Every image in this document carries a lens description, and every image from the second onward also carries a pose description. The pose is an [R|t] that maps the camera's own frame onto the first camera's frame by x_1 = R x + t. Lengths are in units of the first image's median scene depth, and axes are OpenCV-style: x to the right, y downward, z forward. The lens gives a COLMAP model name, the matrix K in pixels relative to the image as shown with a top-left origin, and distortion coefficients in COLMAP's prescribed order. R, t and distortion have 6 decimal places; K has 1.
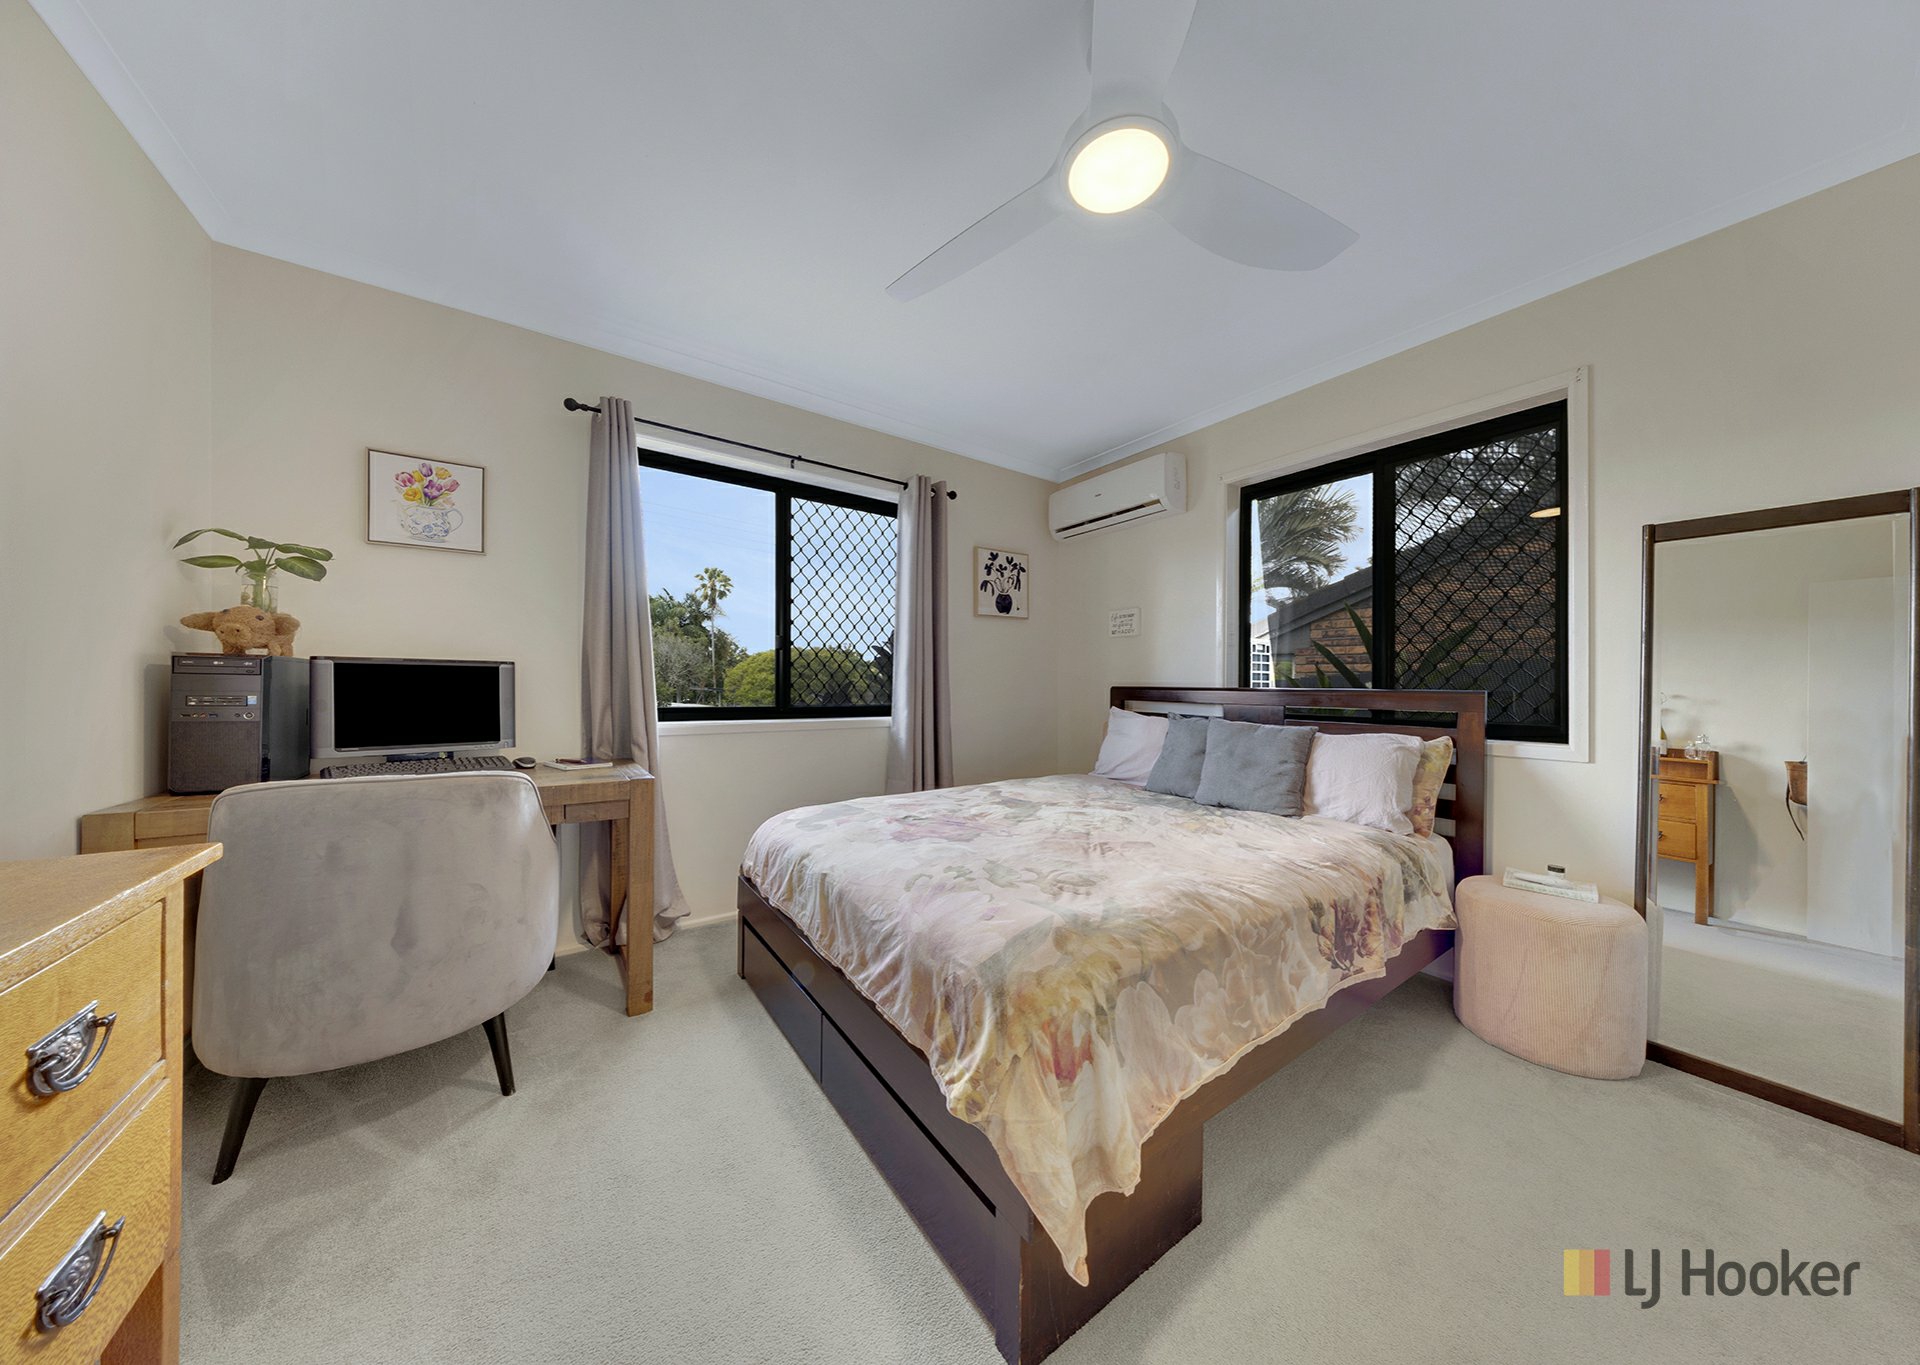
lens RADIAL K [[587.0, 0, 962.0], [0, 587.0, 684.3], [0, 0, 1]] dist [-0.011648, 0.000004]
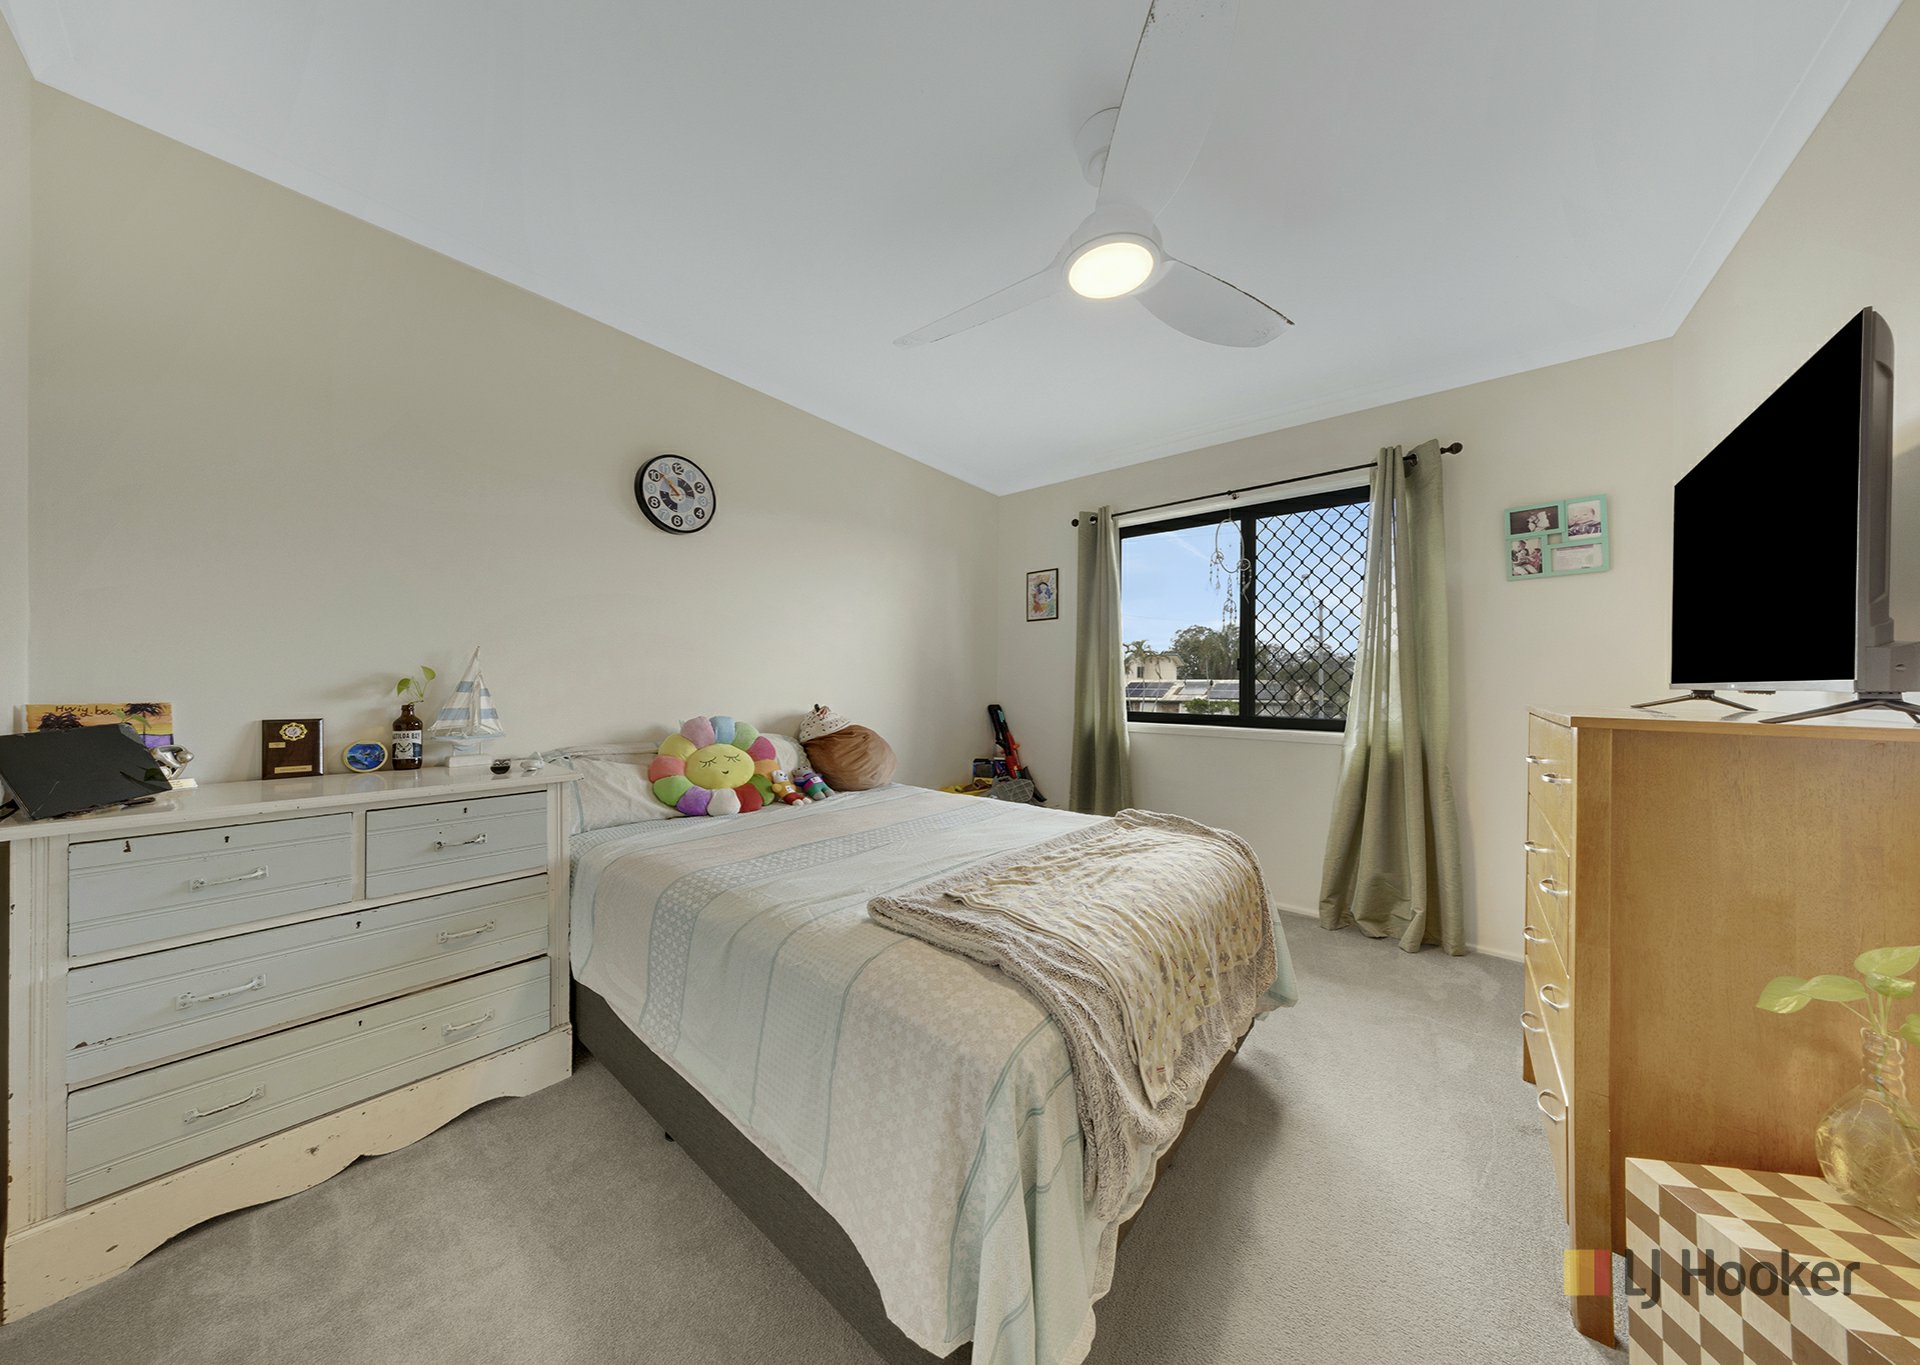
lens RADIAL K [[587.0, 0, 962.0], [0, 587.0, 684.3], [0, 0, 1]] dist [-0.011648, 0.000004]
pose [[0.269537, -0.006819, -0.962966, 0.575239], [-0.006873, 0.999936, -0.009004, -0.007385], [0.962966, 0.009045, 0.269473, 0.202624]]
